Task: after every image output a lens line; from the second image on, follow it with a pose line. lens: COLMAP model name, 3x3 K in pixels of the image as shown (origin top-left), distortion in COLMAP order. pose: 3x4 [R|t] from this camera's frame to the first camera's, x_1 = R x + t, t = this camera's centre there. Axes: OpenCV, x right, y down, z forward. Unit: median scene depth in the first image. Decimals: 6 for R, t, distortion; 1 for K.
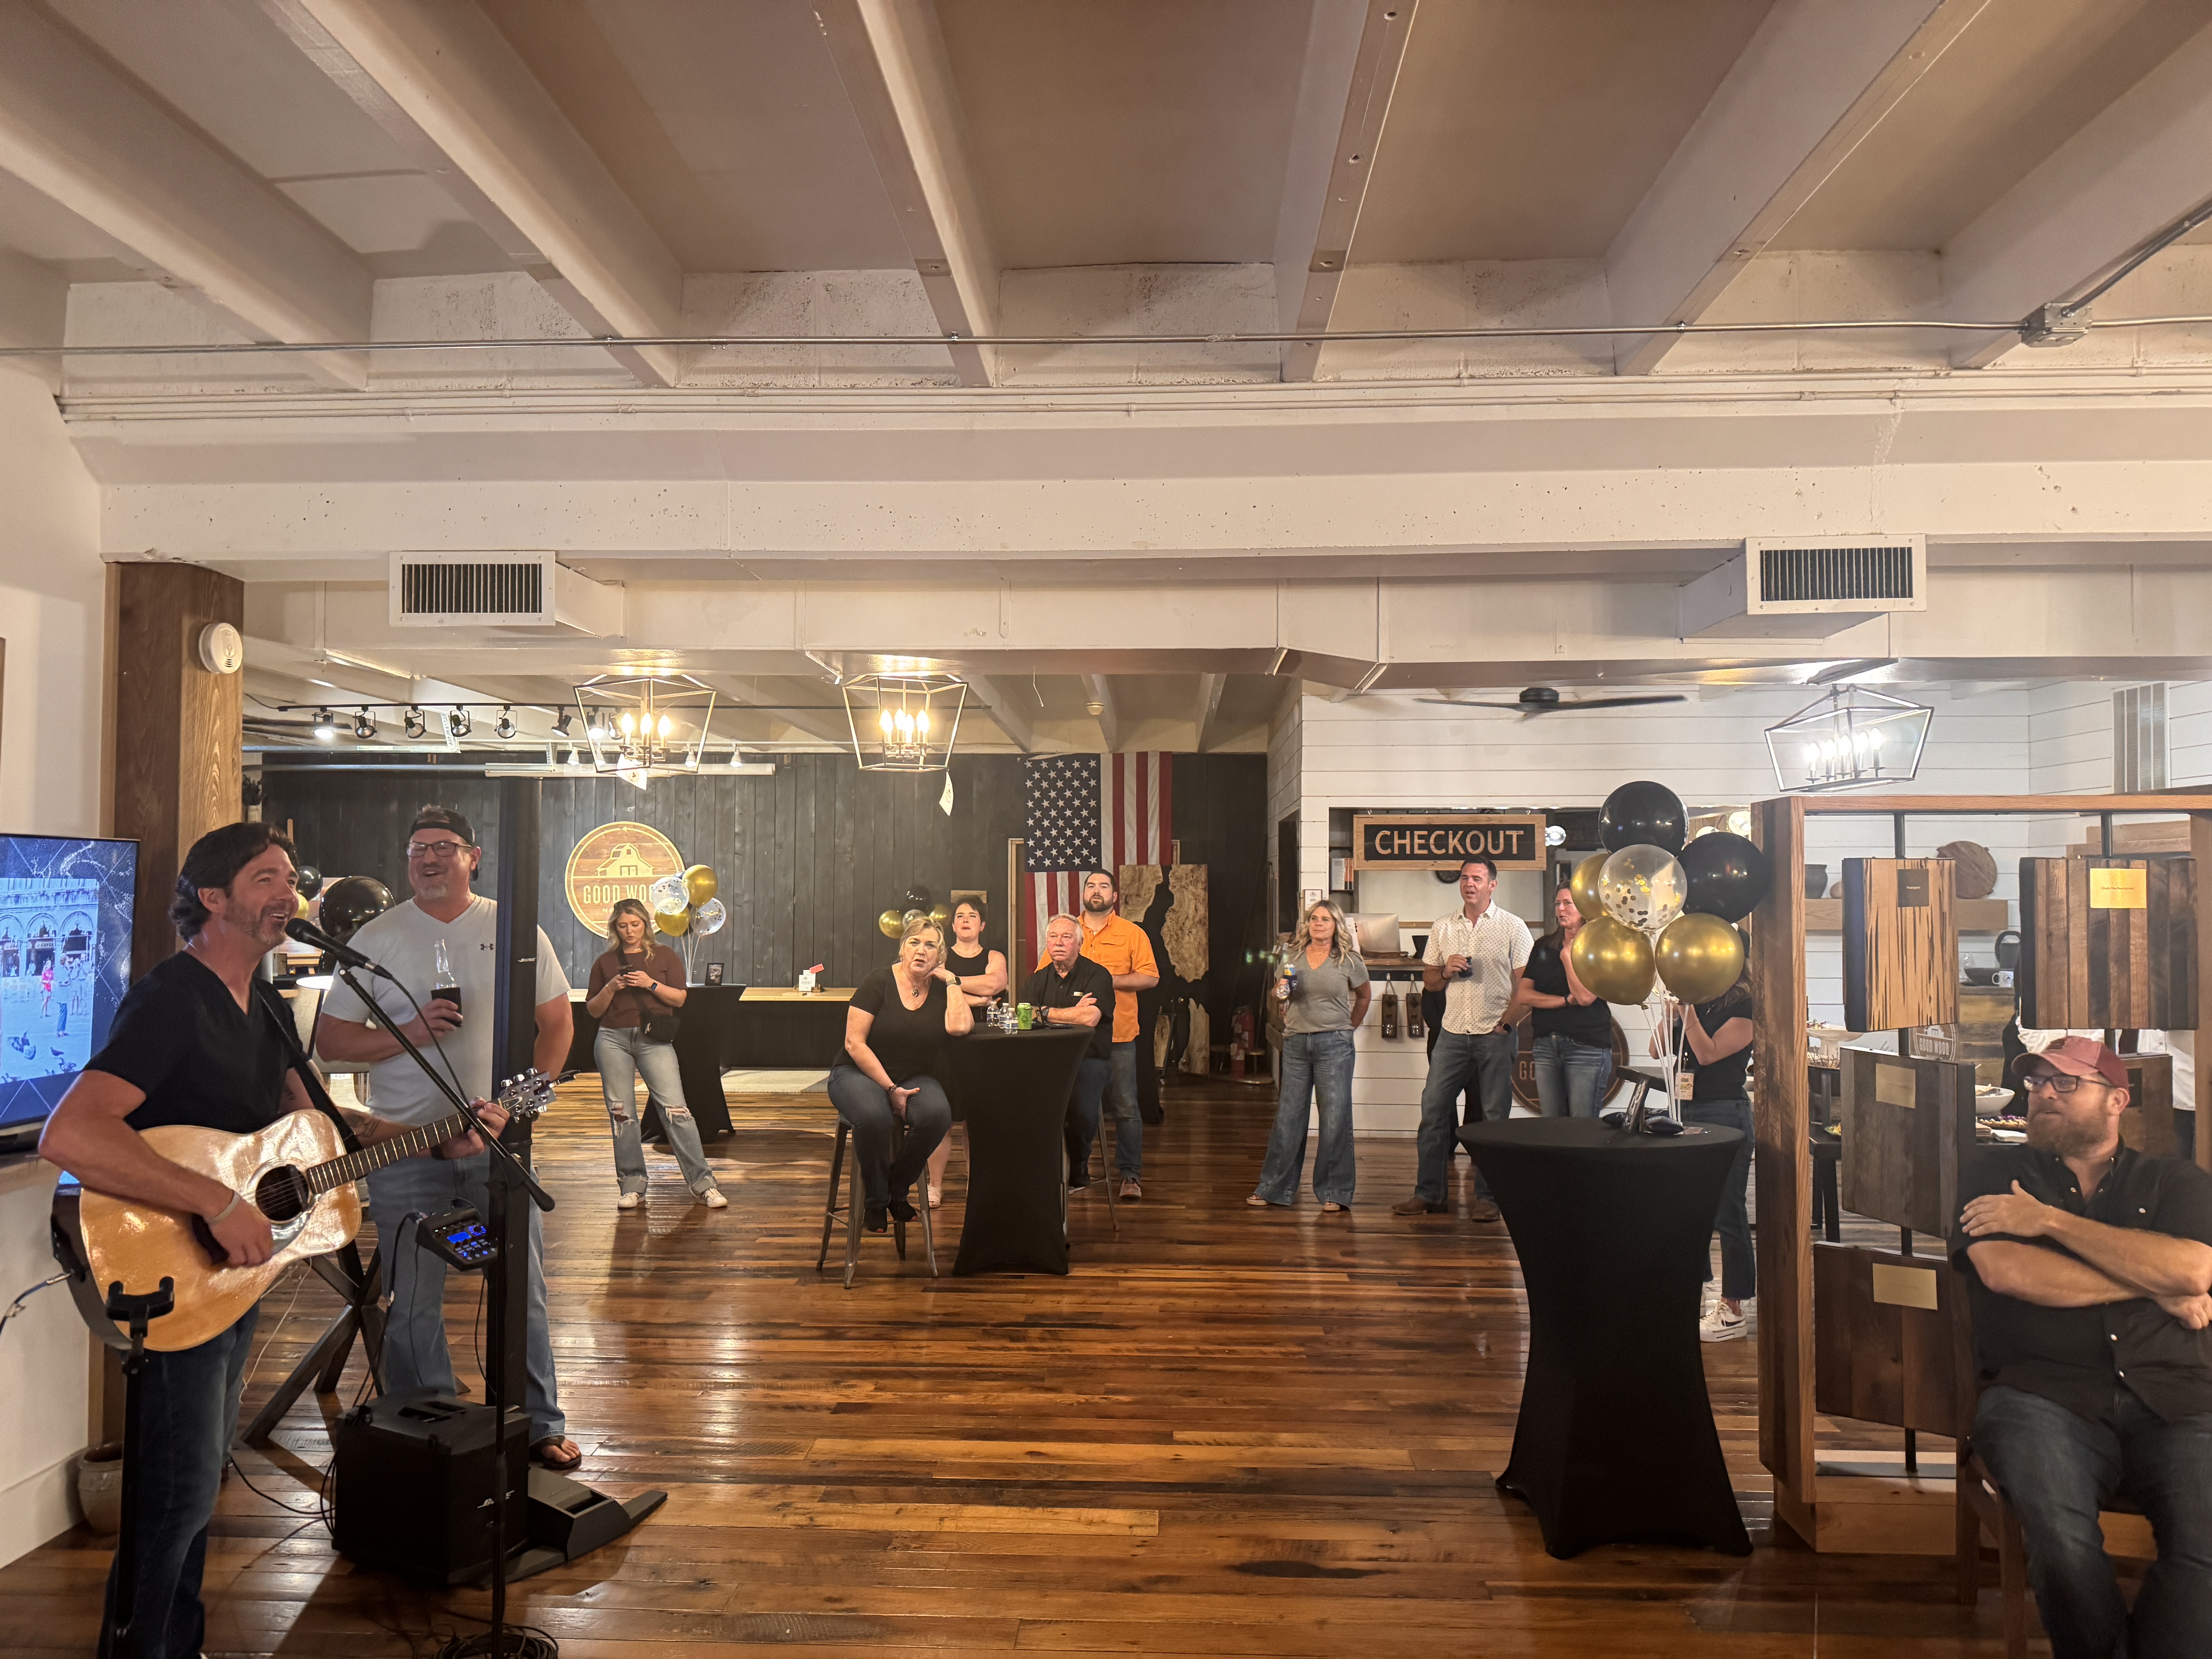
lens RADIAL K [[1553.3, 0, 1092.3], [0, 1553.3, 832.6], [0, 0, 1]] dist [0.064296, -0.078946]
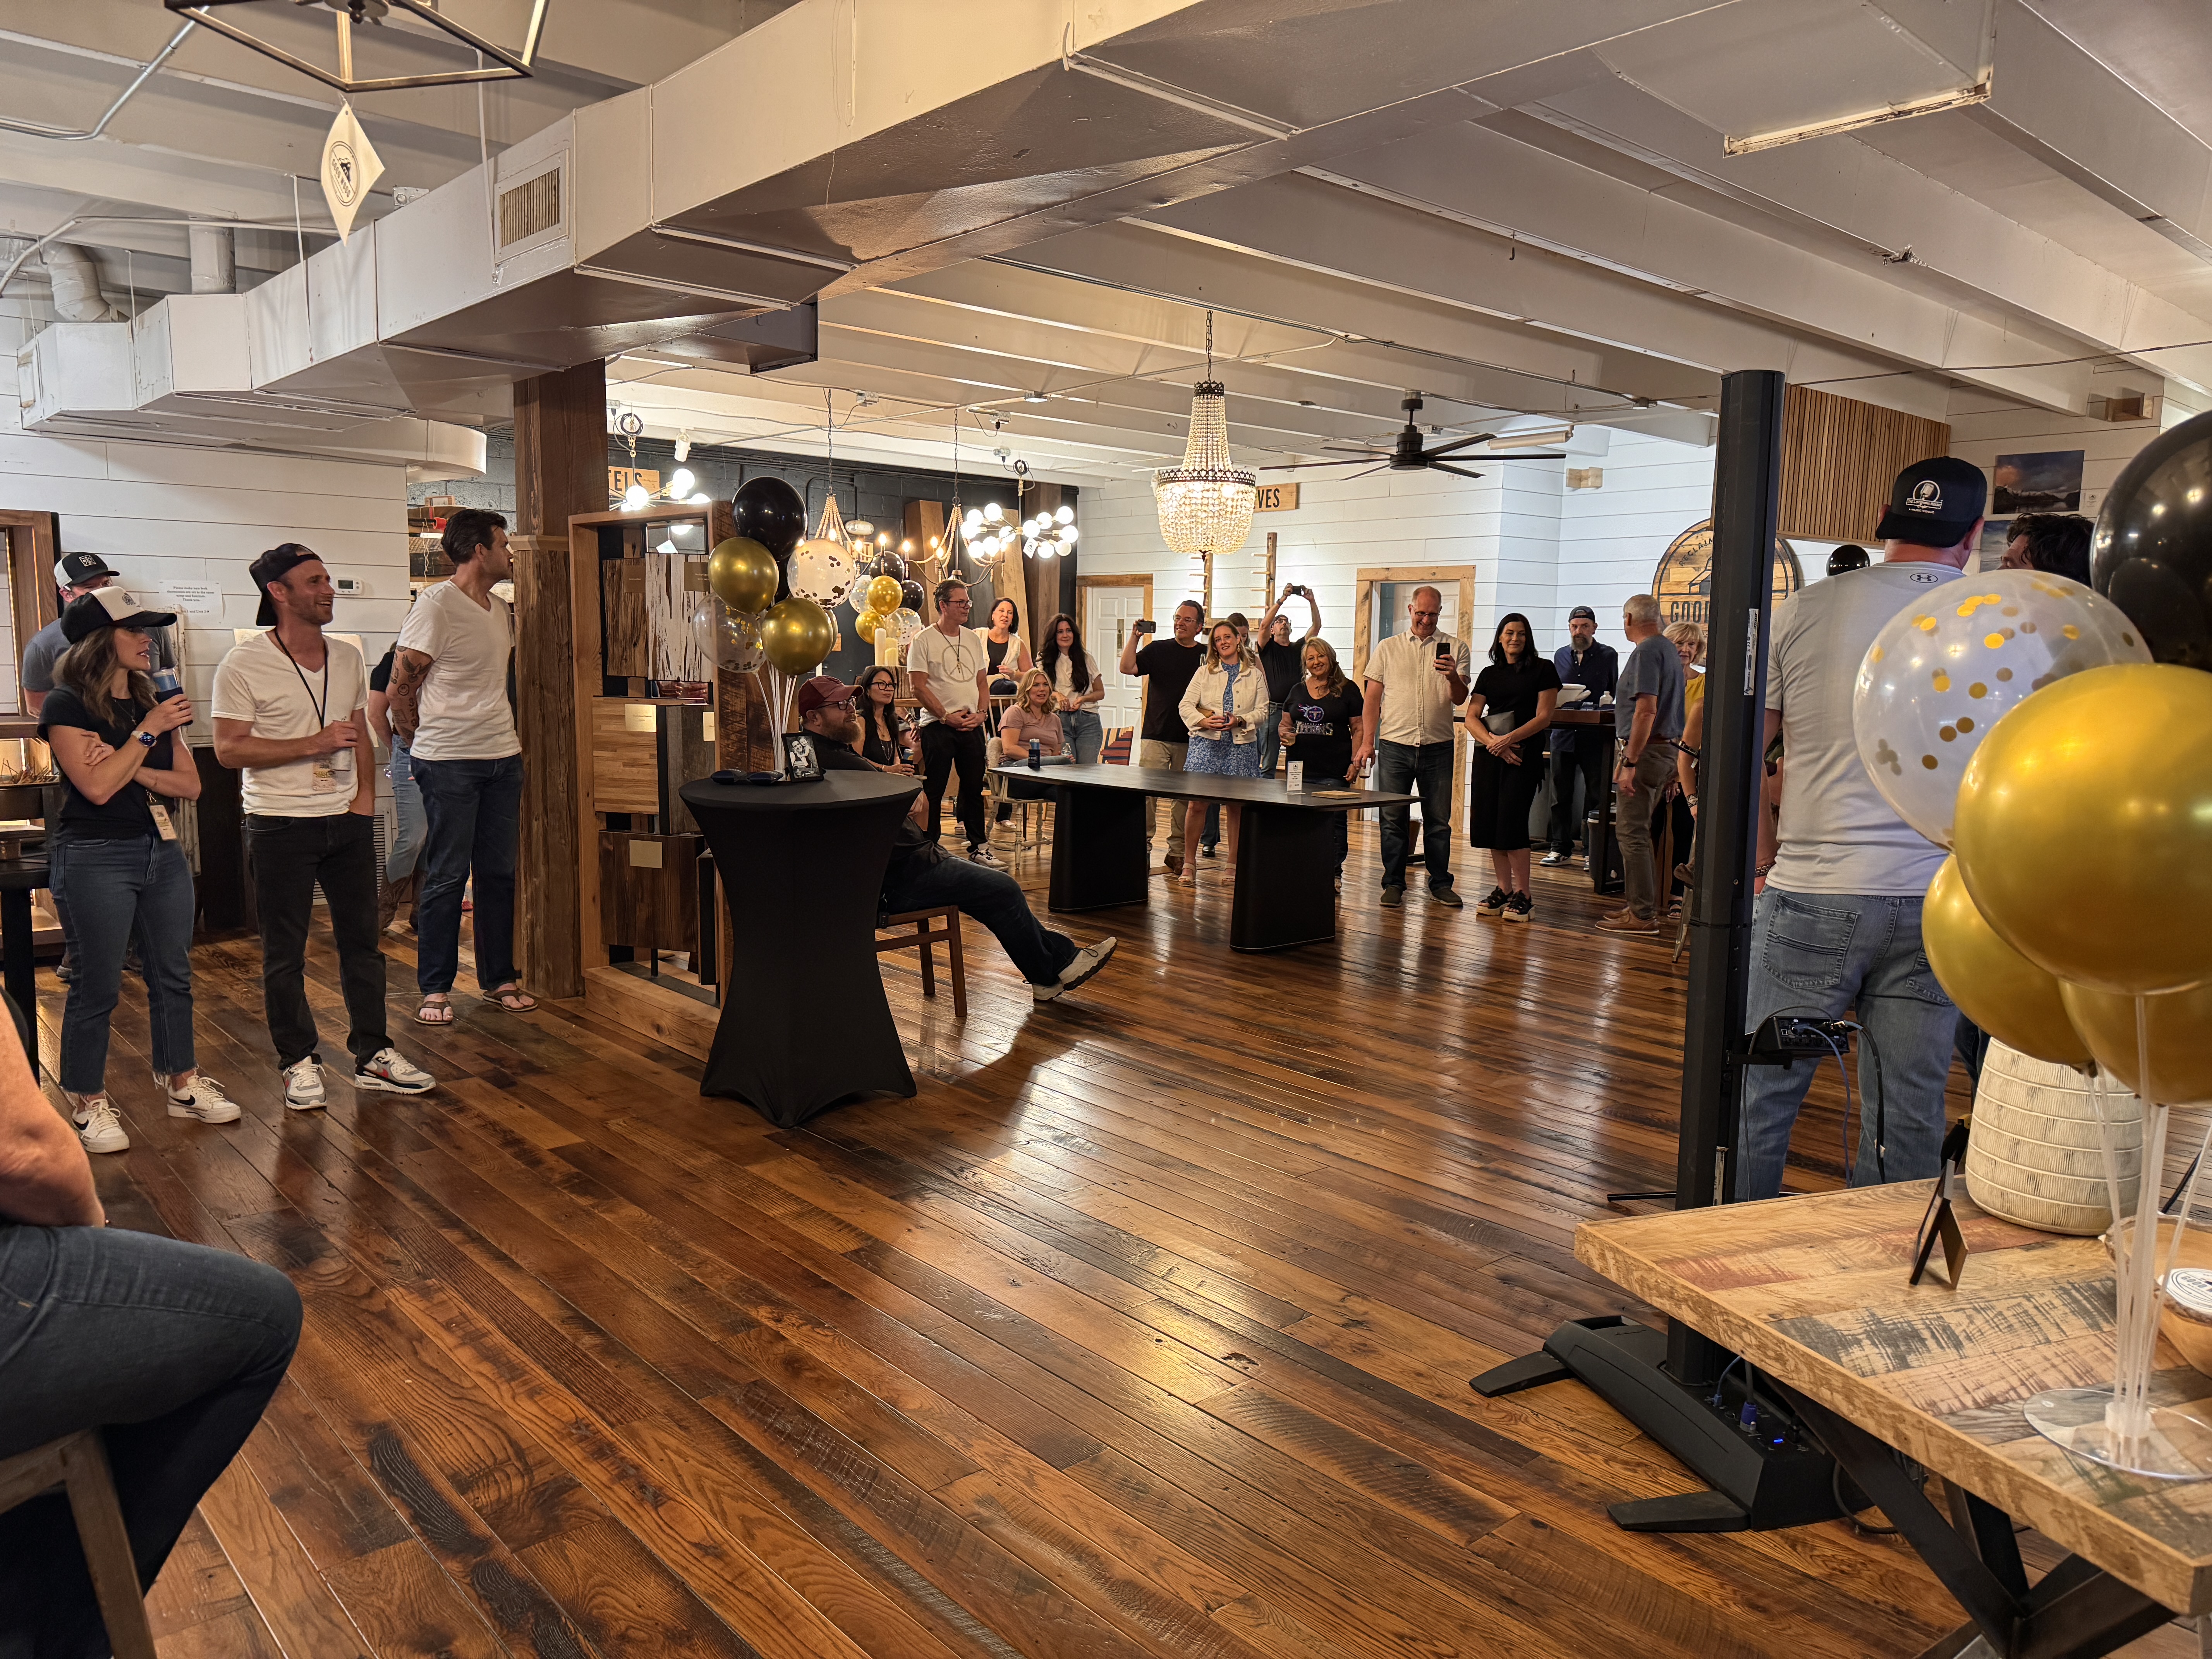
lens RADIAL K [[1553.3, 0, 1116.7], [0, 1553.3, 829.6], [0, 0, 1]] dist [0.064296, -0.078946]
pose [[-0.707386, -0.099339, 0.699812, -0.514387], [-0.045693, 0.994431, 0.094973, 0.081097], [-0.705349, 0.035206, -0.707986, 1.302182]]
